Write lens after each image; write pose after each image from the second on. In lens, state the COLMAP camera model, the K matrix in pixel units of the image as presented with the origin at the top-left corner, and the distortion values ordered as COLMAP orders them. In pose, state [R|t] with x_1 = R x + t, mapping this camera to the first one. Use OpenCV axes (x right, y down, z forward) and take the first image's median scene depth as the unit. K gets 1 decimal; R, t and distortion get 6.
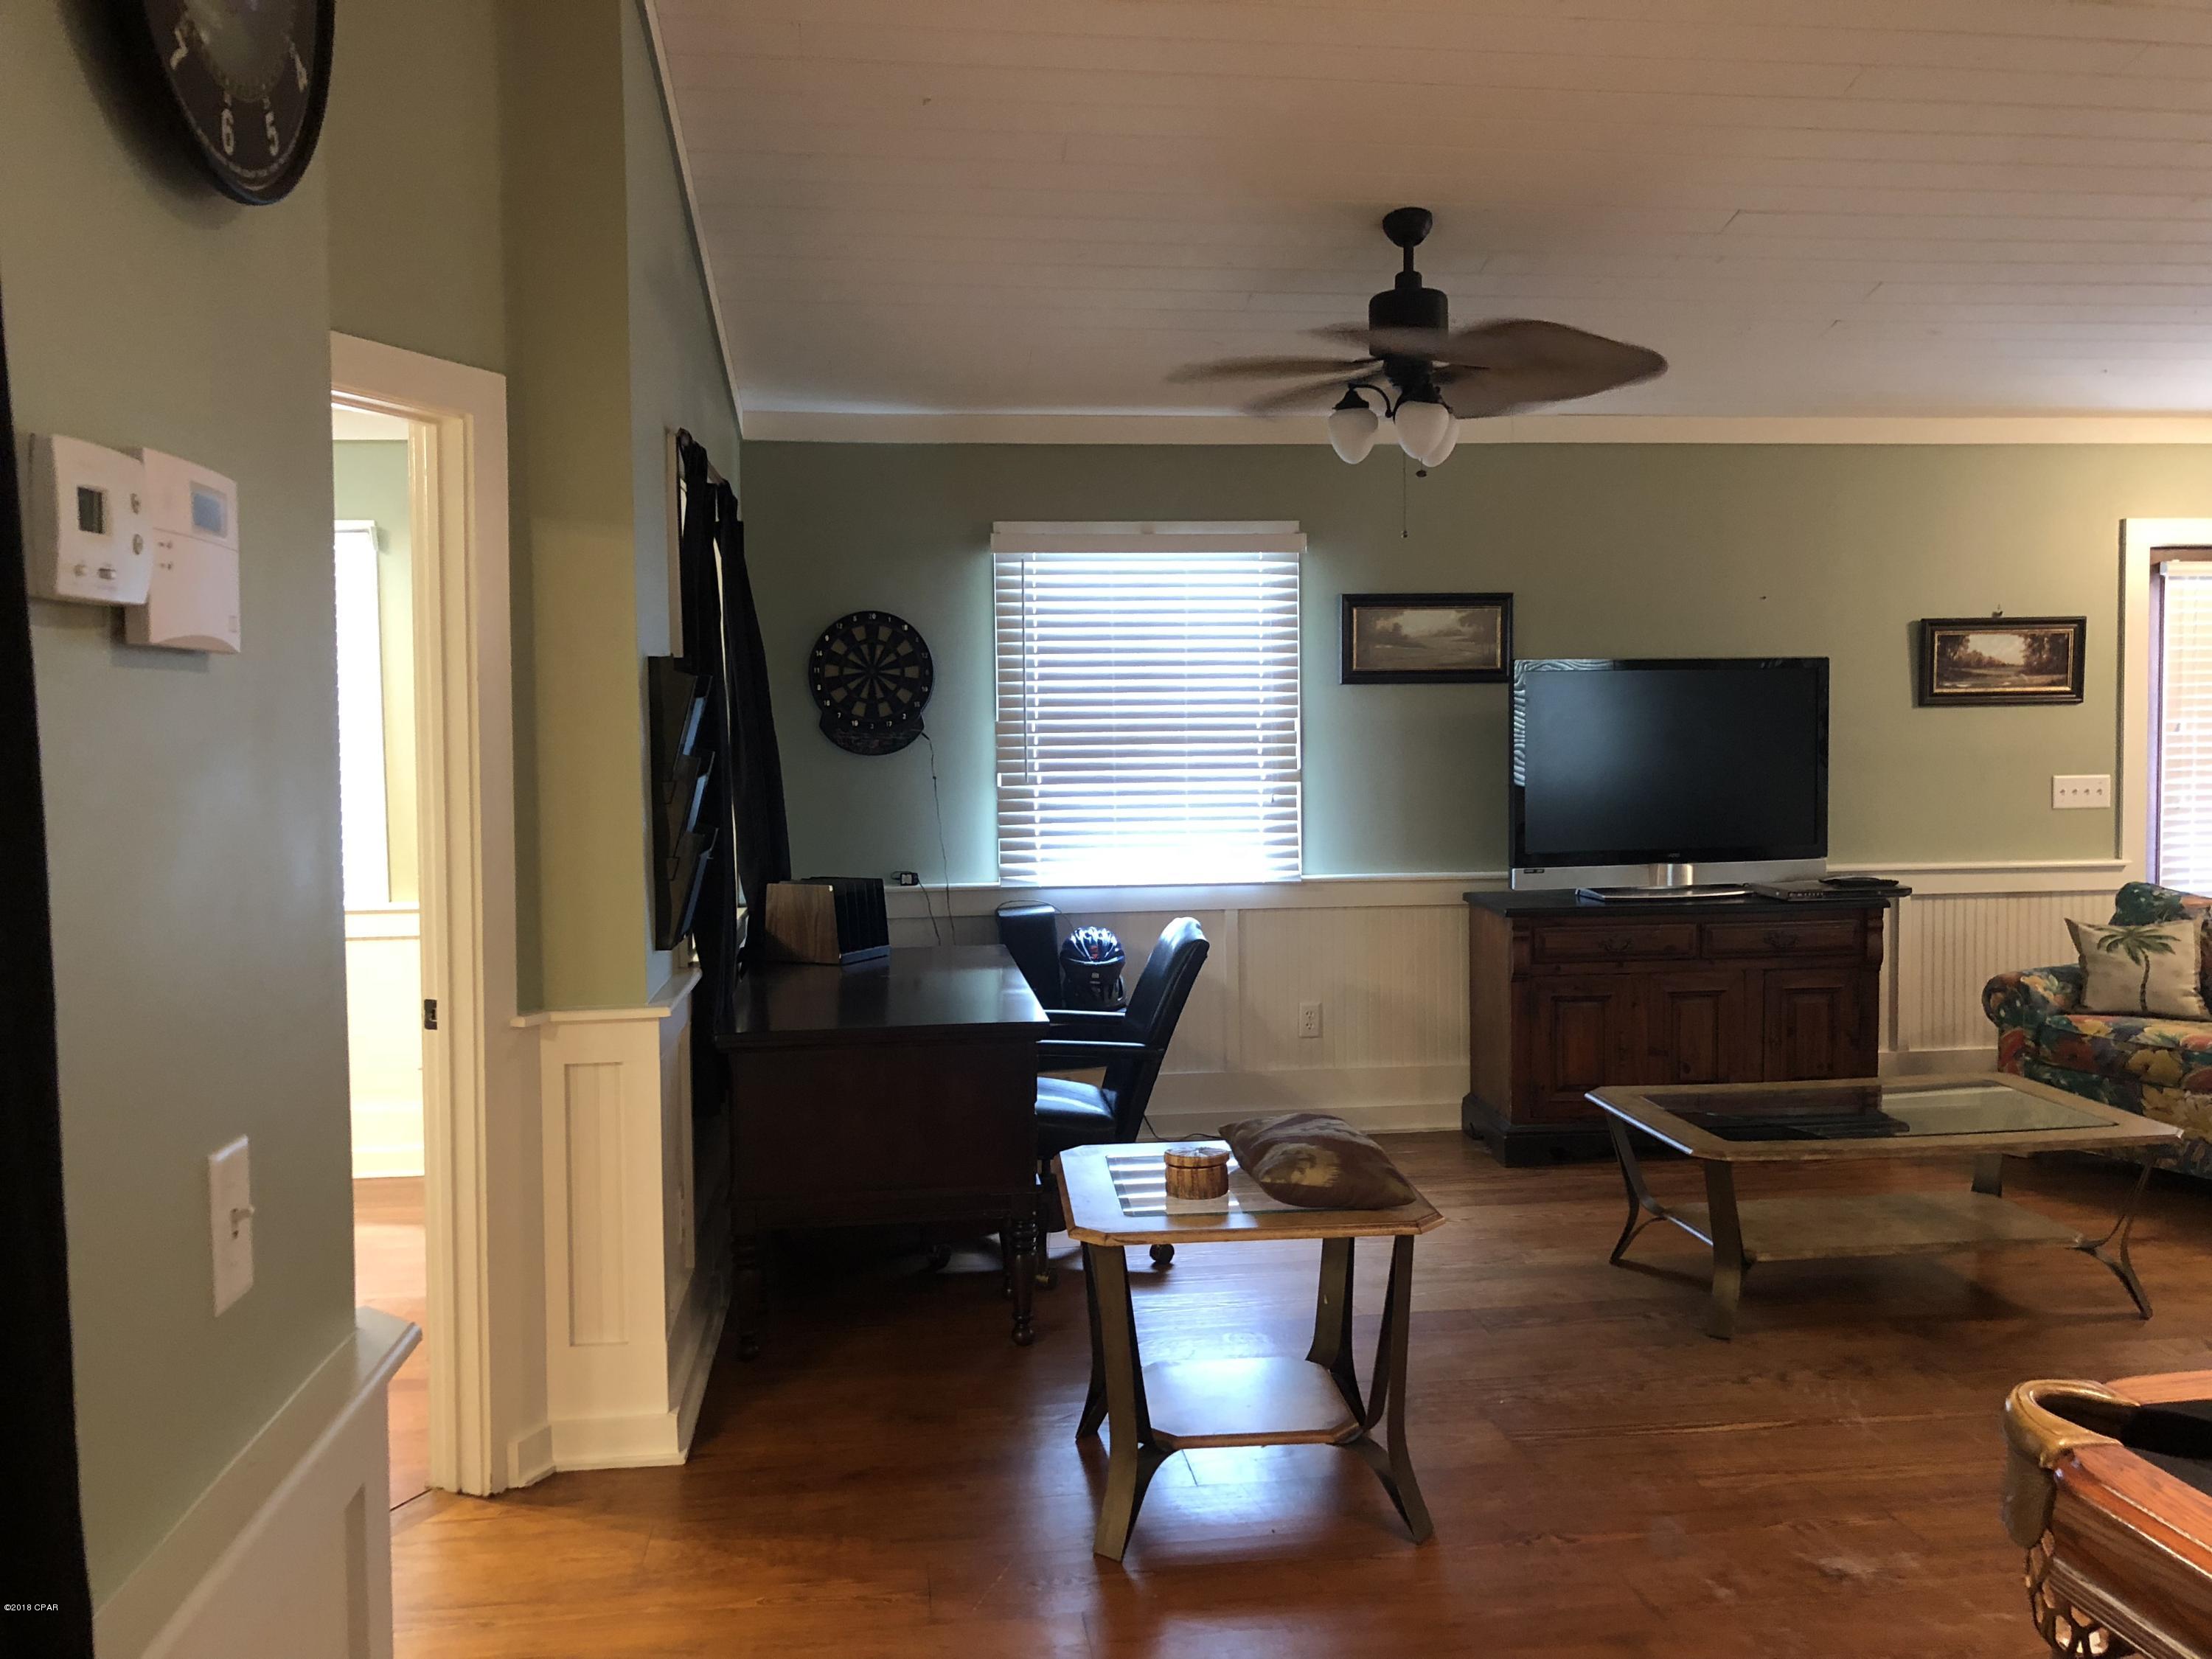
lens RADIAL K [[1830.1, 0, 1105.0], [0, 1830.1, 813.5], [0, 0, 1]] dist [0.042235, -0.040549]
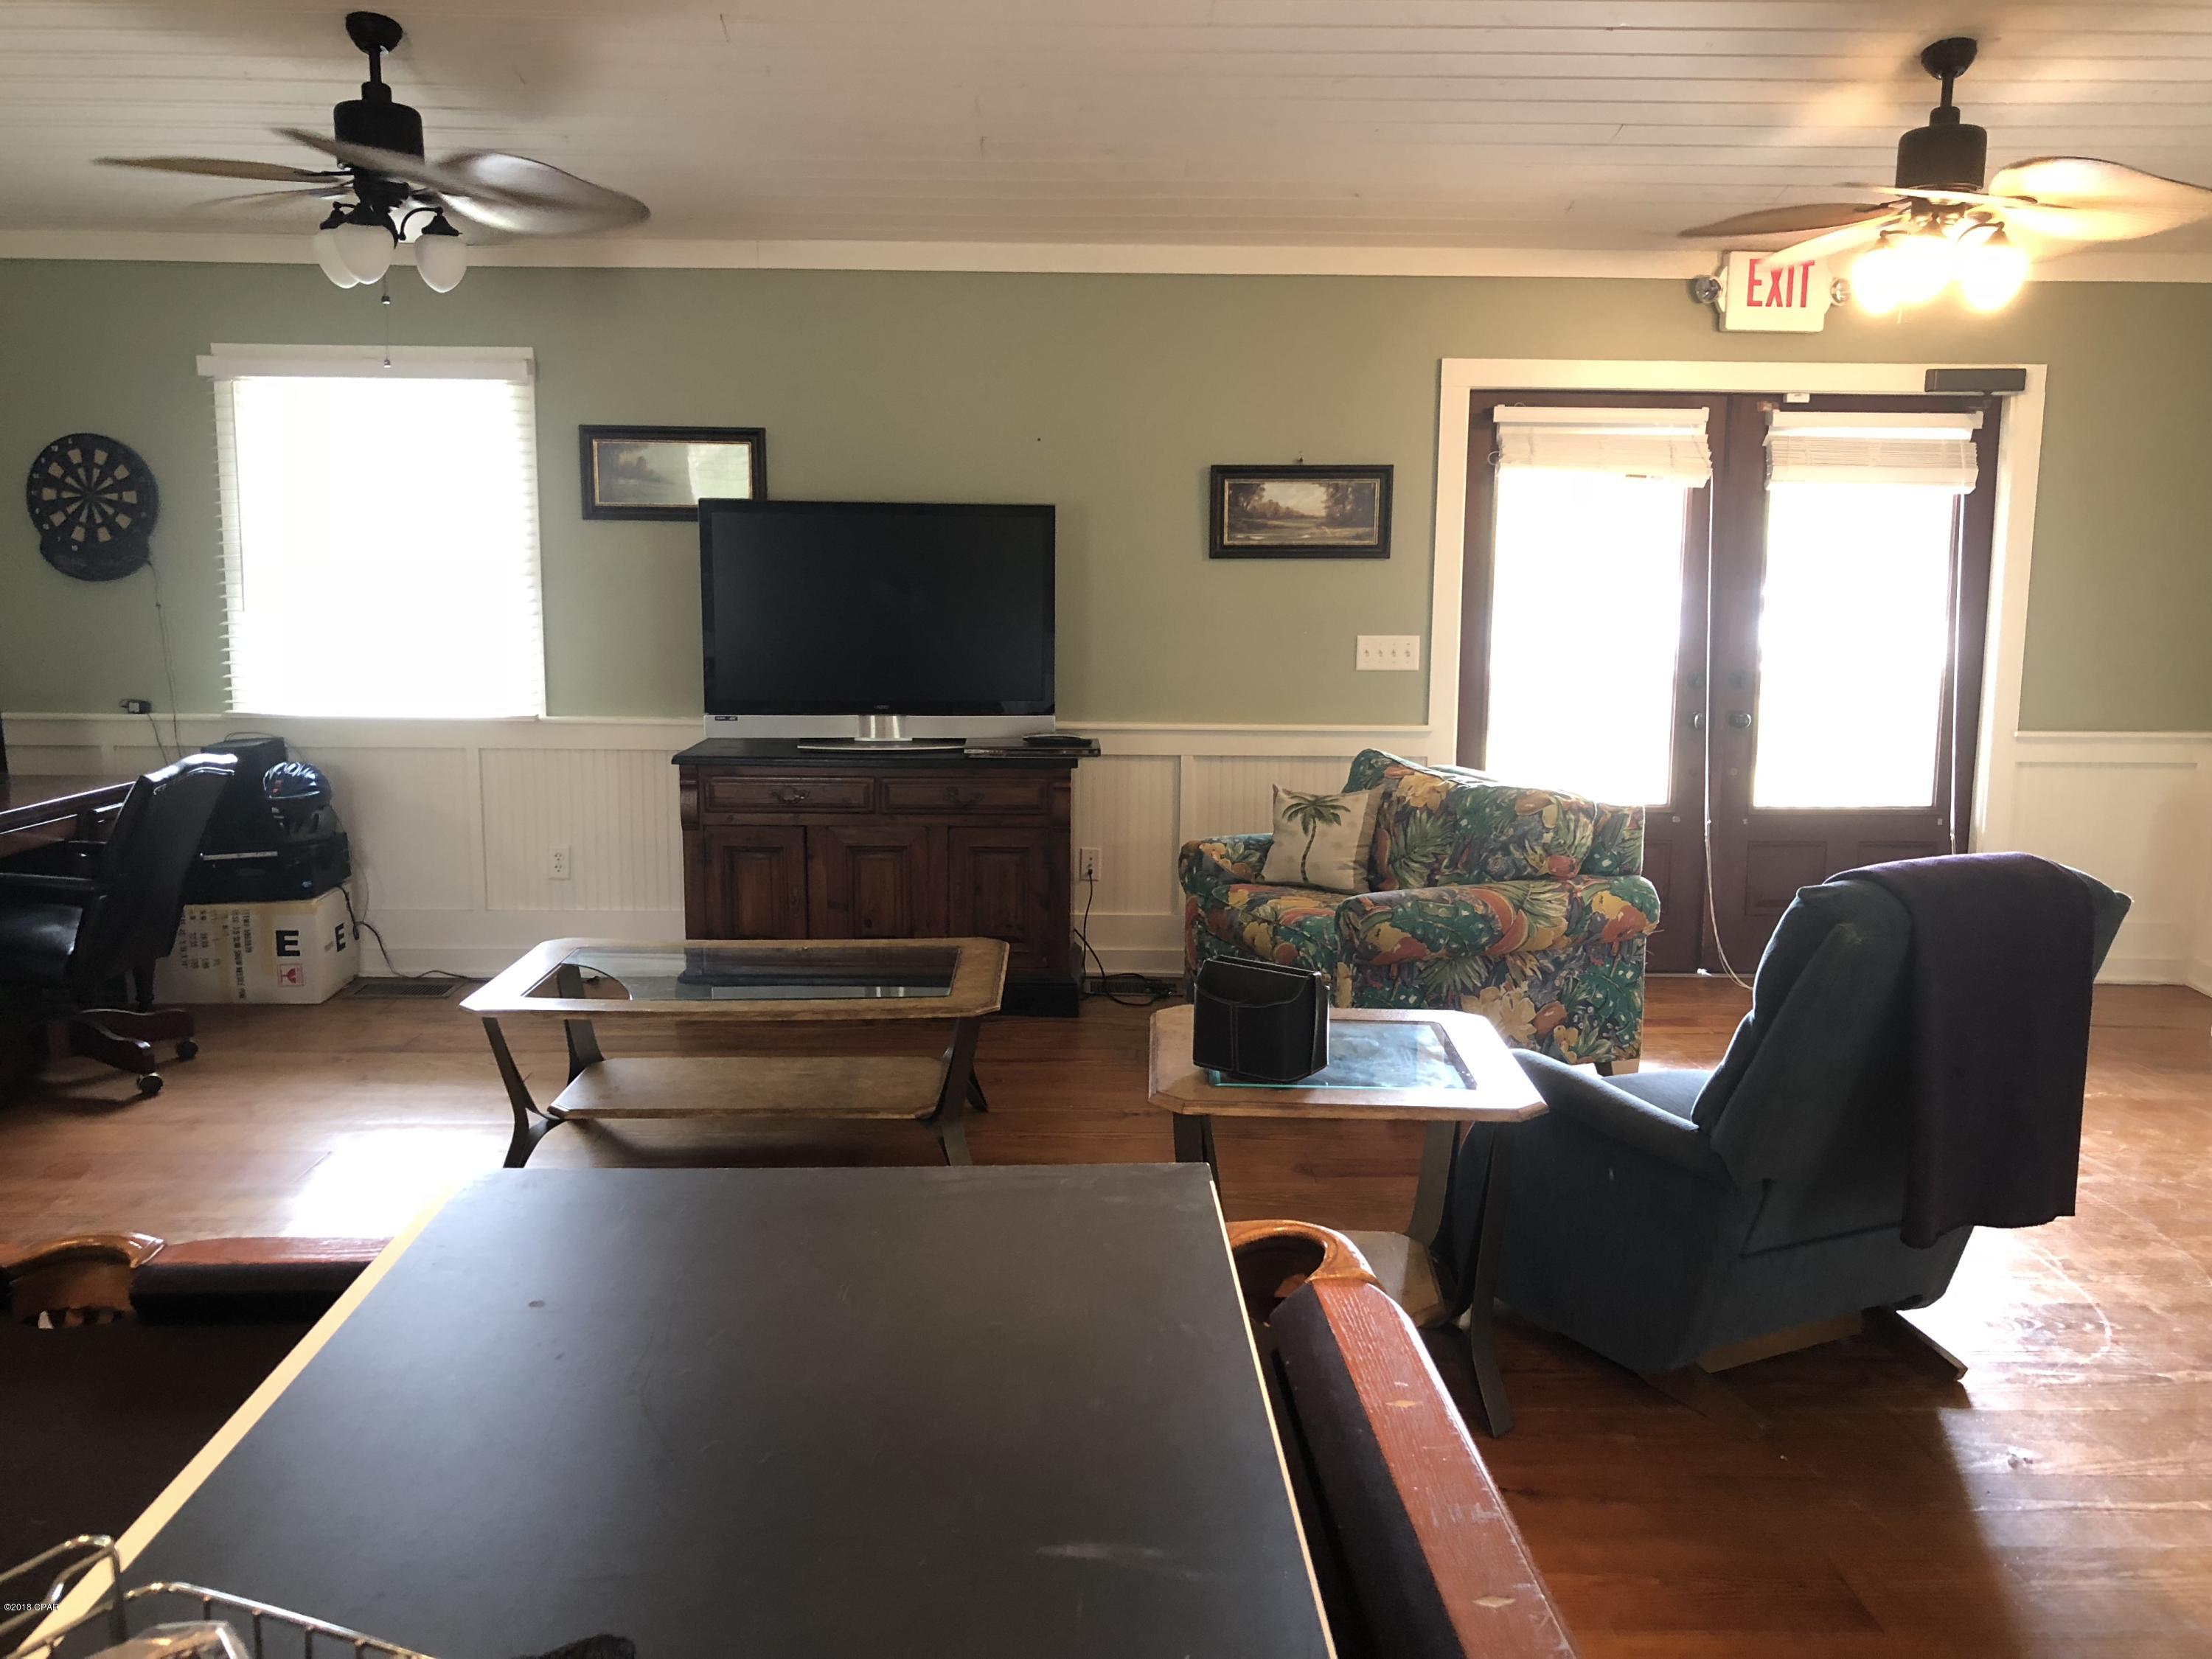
lens RADIAL K [[1830.1, 0, 1110.9], [0, 1830.1, 840.8], [0, 0, 1]] dist [0.042235, -0.040549]
pose [[0.994814, 0.037833, -0.094408, 0.524868], [-0.027482, 0.993703, 0.108624, -0.015548], [0.097923, -0.105466, 0.989590, 0.042806]]
